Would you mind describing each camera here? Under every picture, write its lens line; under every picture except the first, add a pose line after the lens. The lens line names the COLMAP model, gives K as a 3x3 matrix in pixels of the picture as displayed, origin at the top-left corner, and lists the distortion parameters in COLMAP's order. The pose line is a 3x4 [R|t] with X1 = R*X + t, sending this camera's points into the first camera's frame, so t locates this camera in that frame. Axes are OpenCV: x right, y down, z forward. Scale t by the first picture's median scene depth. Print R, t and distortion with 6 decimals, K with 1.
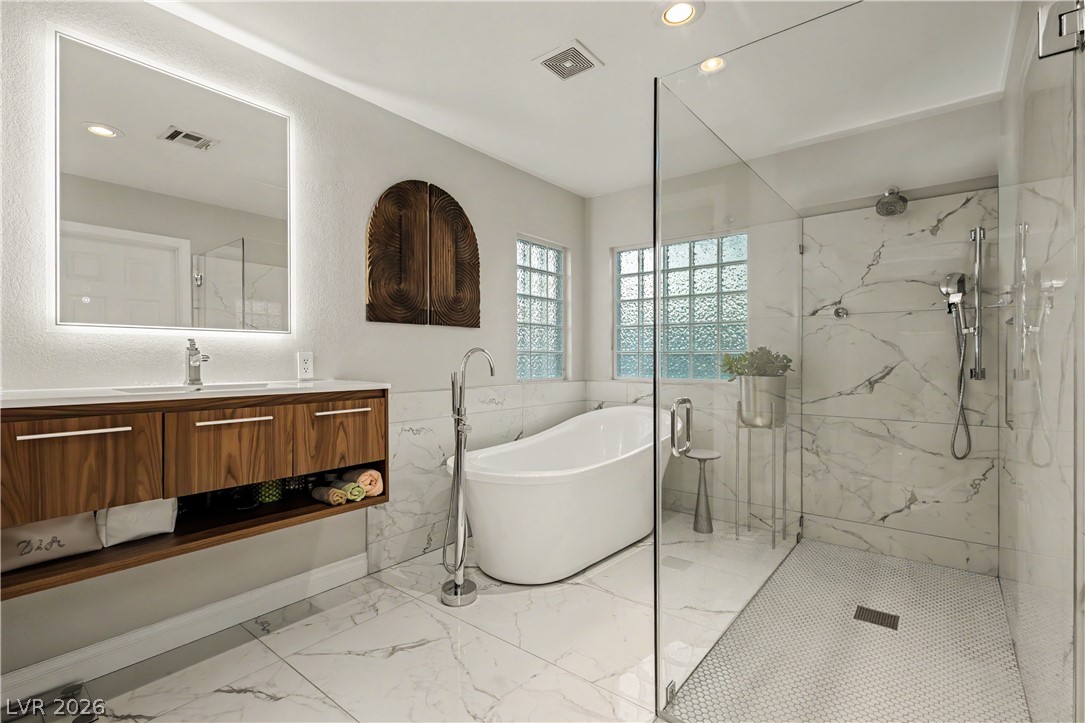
lens RADIAL K [[510.2, 0, 563.7], [0, 510.2, 356.0], [0, 0, 1]] dist [0.002105, 0.000026]
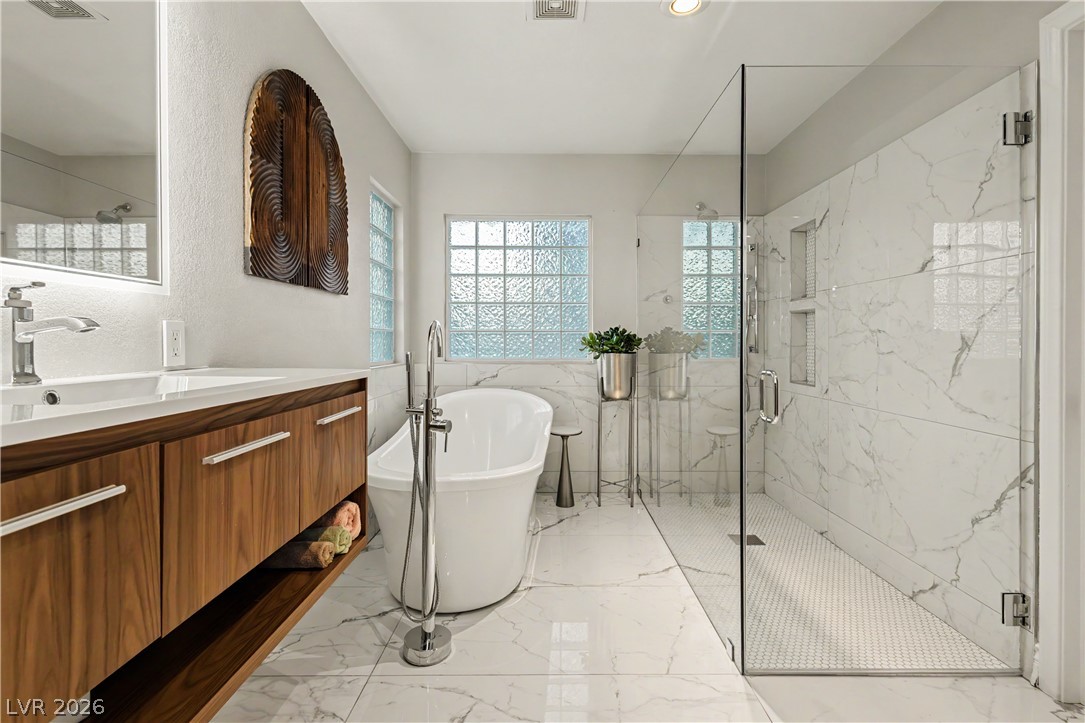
lens RADIAL K [[512.0, 0, 550.3], [0, 512.0, 344.1], [0, 0, 1]] dist [0.004891, -0.000398]
pose [[0.777631, -0.004000, 0.628708, -0.450391], [-0.001036, 0.999970, 0.007644, 0.011664], [-0.628720, -0.006596, 0.777604, 0.250658]]
